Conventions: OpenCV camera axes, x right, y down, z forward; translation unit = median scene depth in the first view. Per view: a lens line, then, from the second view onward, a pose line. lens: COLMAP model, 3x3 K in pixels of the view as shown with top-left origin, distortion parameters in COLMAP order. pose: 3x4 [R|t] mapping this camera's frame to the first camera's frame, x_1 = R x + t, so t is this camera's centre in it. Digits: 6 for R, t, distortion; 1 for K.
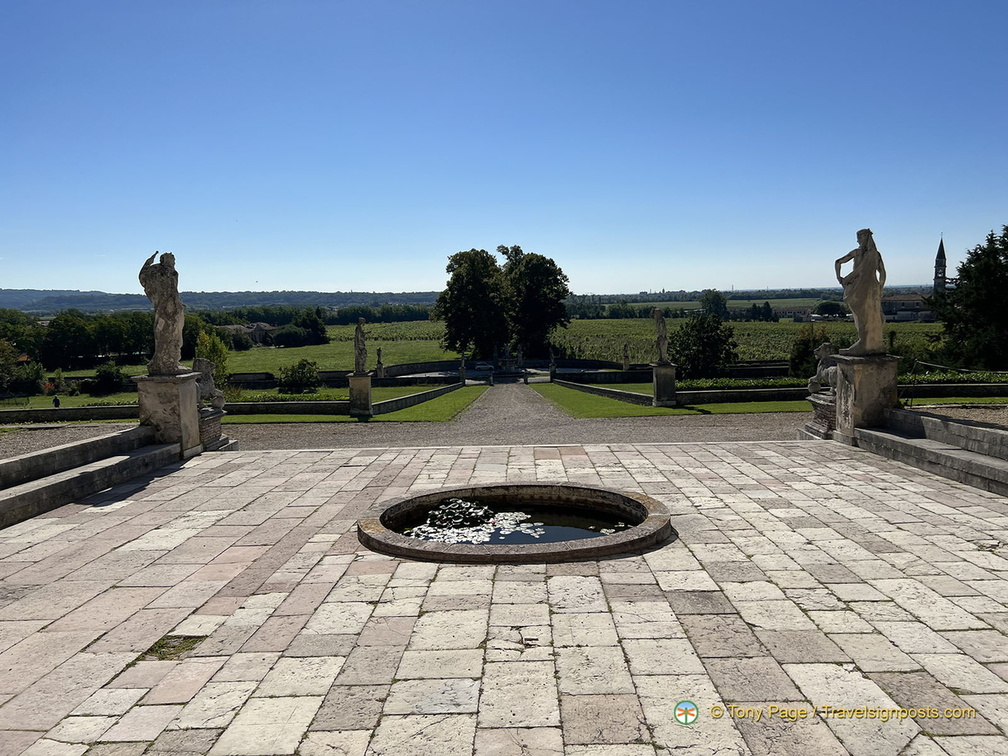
lens RADIAL K [[749.8, 0, 510.7], [0, 749.8, 399.9], [0, 0, 1]] dist [0.047904, -0.051200]
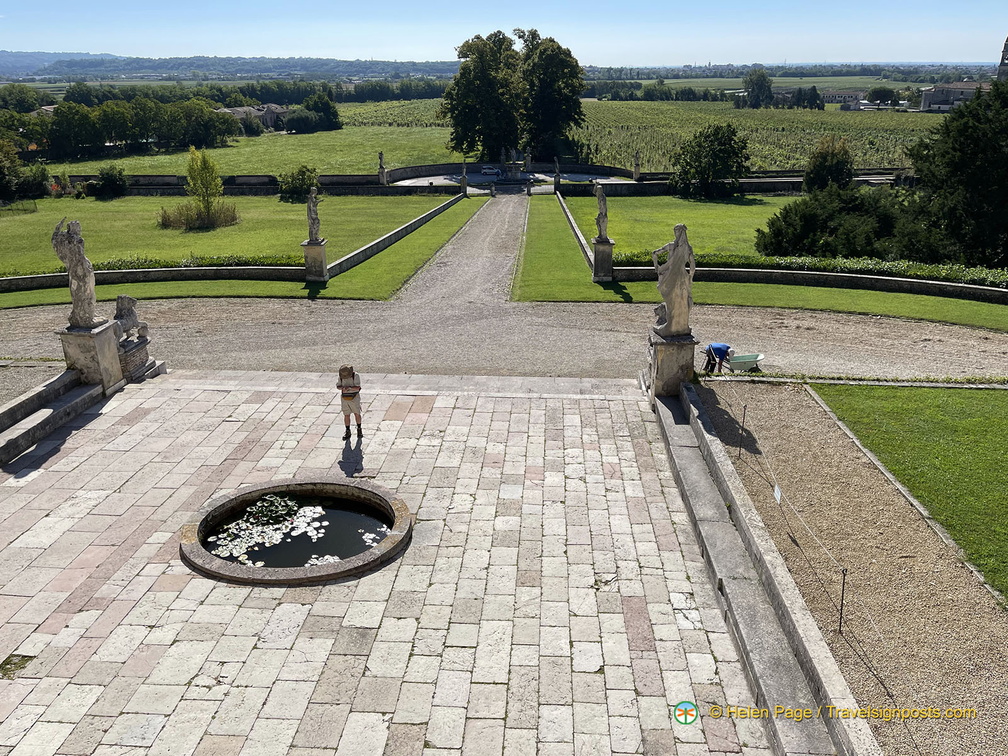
lens RADIAL K [[755.2, 0, 507.0], [0, 755.2, 378.1], [0, 0, 1]] dist [0.059305, -0.068623]
pose [[0.998648, 0.033027, -0.040139, 0.237726], [-0.021685, 0.966505, 0.255728, -0.256375], [0.047240, -0.254512, 0.965915, -0.135876]]
